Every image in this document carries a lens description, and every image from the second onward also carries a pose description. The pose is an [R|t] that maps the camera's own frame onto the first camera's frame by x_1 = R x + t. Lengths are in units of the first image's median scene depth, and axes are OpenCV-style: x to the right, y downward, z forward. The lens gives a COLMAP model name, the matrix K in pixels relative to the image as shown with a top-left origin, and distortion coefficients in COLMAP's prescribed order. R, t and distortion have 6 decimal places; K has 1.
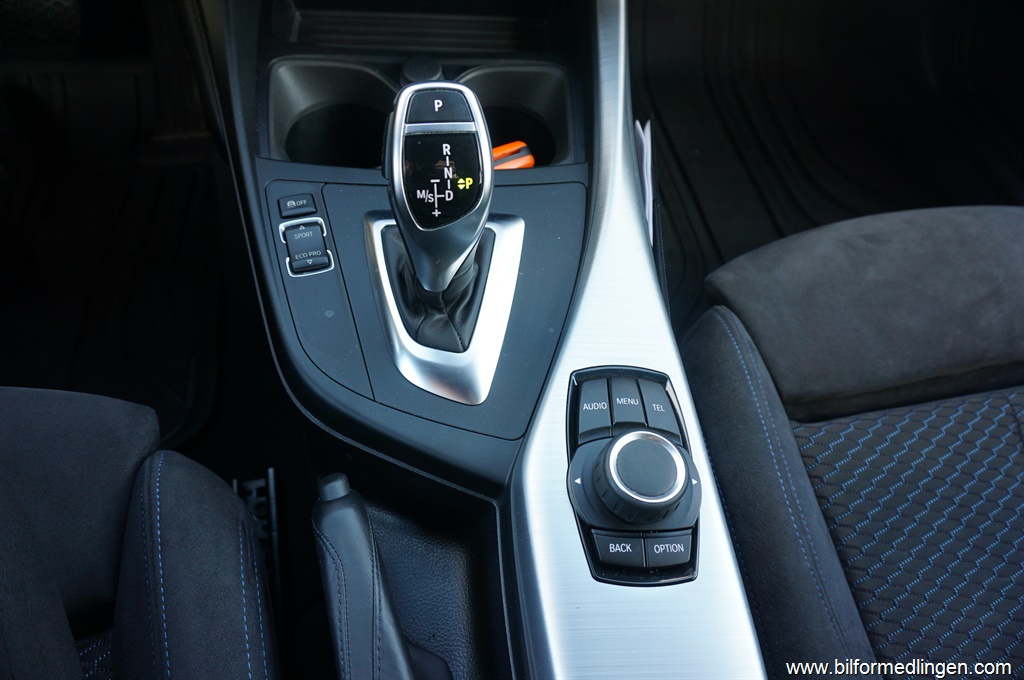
lens RADIAL K [[685.2, 0, 509.3], [0, 685.2, 313.7], [0, 0, 1]] dist [-0.051554, 0.034913]
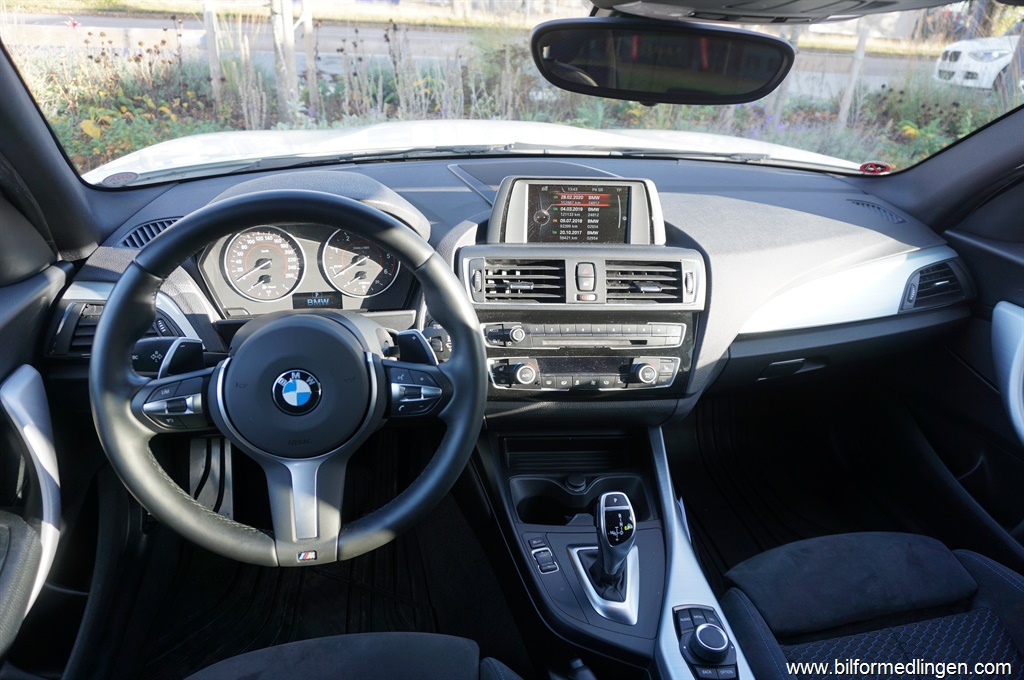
lens RADIAL K [[695.5, 0, 494.2], [0, 695.5, 339.8], [0, 0, 1]] dist [-0.002237, -0.000476]
pose [[0.998992, -0.043558, -0.010855, -0.430381], [0.033719, 0.887742, -0.459105, 0.324391], [0.029635, 0.458276, 0.888316, -1.484382]]
